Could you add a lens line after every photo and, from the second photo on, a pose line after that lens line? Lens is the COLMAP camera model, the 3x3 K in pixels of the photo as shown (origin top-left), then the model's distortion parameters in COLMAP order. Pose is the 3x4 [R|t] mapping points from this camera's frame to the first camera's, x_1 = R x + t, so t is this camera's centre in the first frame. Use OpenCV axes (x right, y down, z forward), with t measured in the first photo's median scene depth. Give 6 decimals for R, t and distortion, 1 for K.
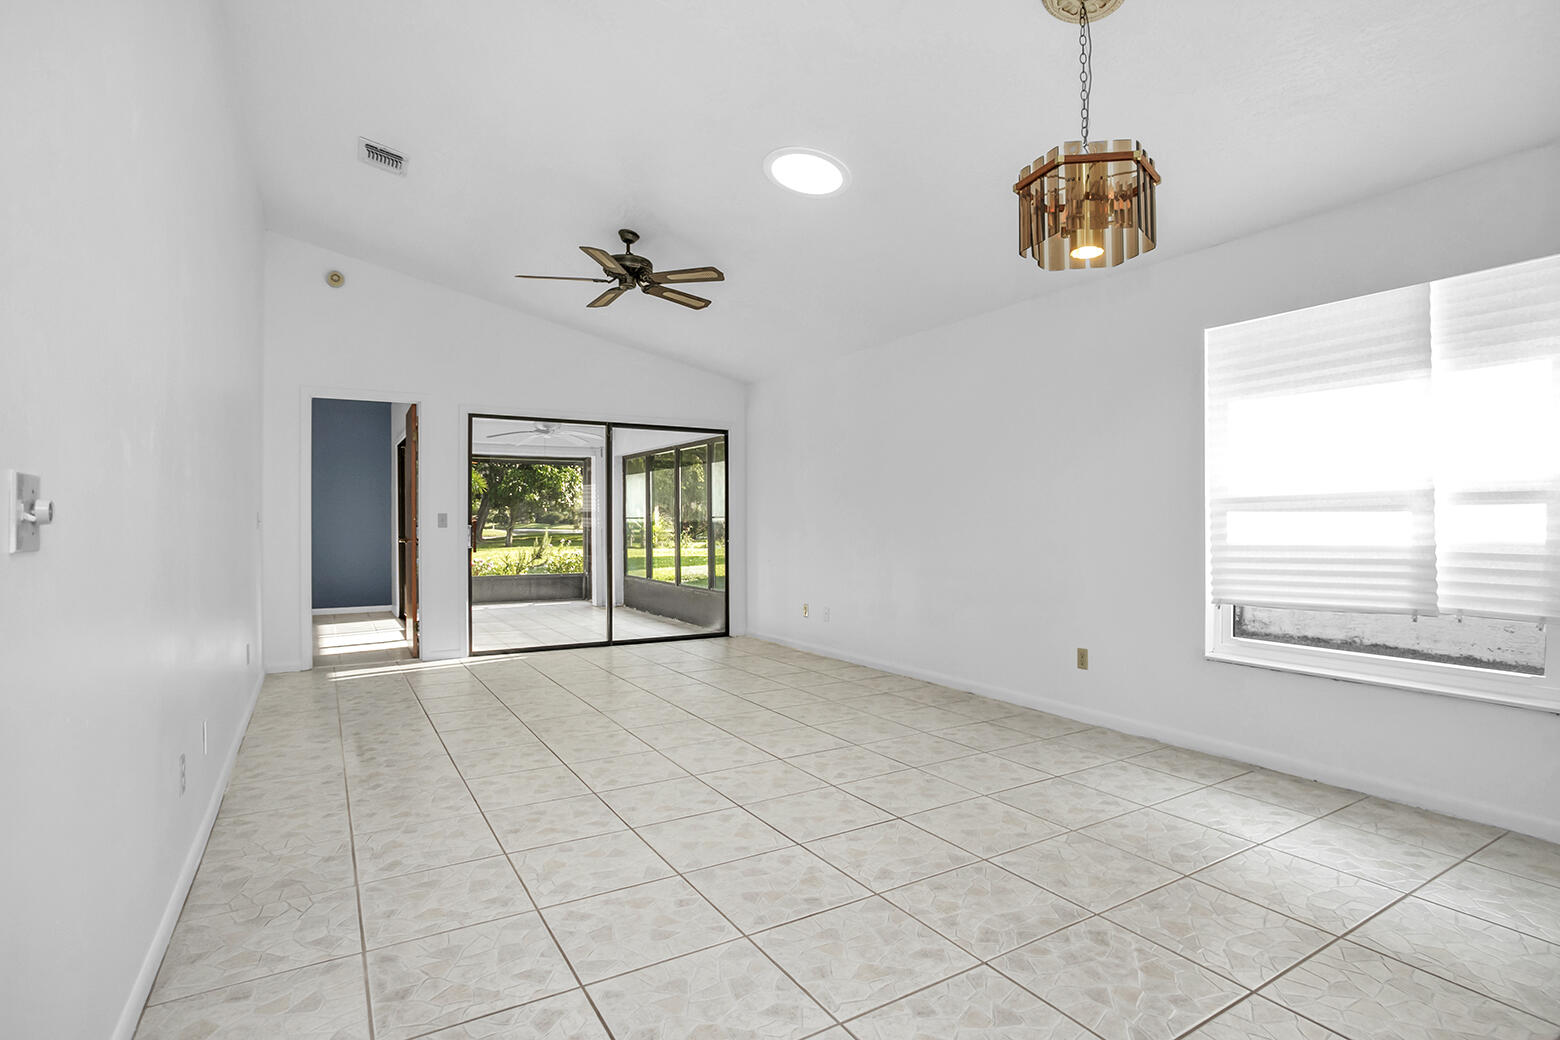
lens RADIAL K [[758.4, 0, 780.0], [0, 758.4, 520.0], [0, 0, 1]] dist [-0.000046, 0.000117]
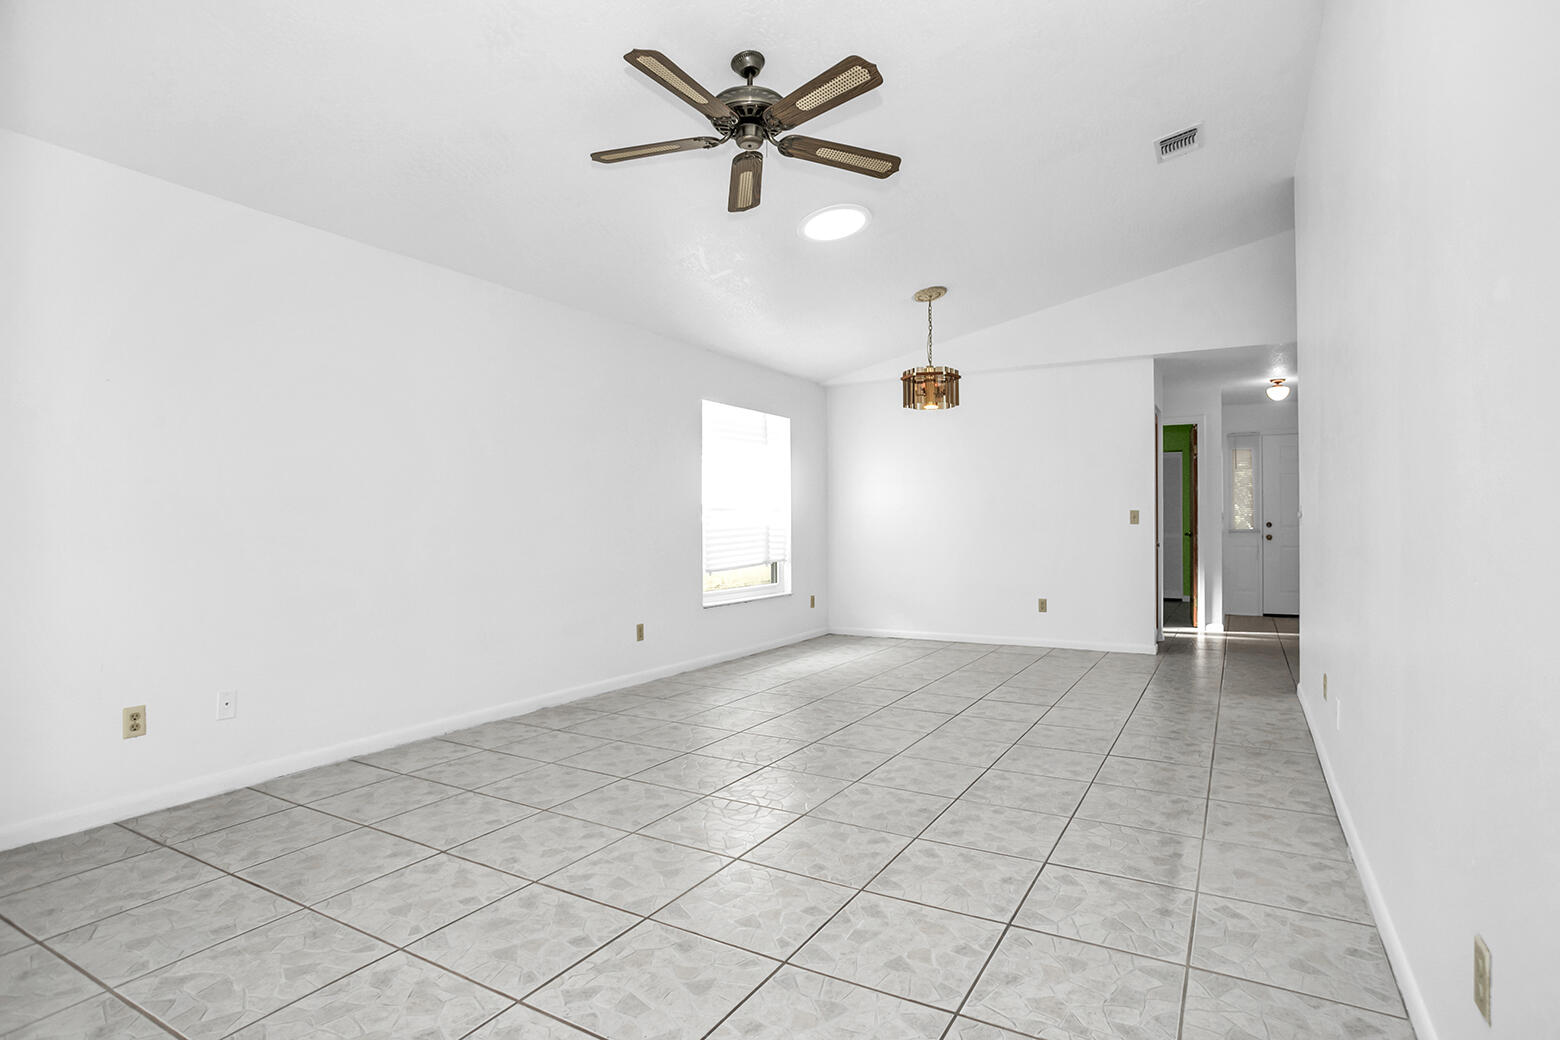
lens RADIAL K [[822.2, 0, 780.0], [0, 822.2, 520.0], [0, 0, 1]] dist [-0.049201, 0.000578]
pose [[-0.488834, 0.016074, 0.872229, -1.098577], [0.003971, 0.999861, -0.016200, 0.027108], [-0.872368, -0.004456, -0.488830, 1.805154]]
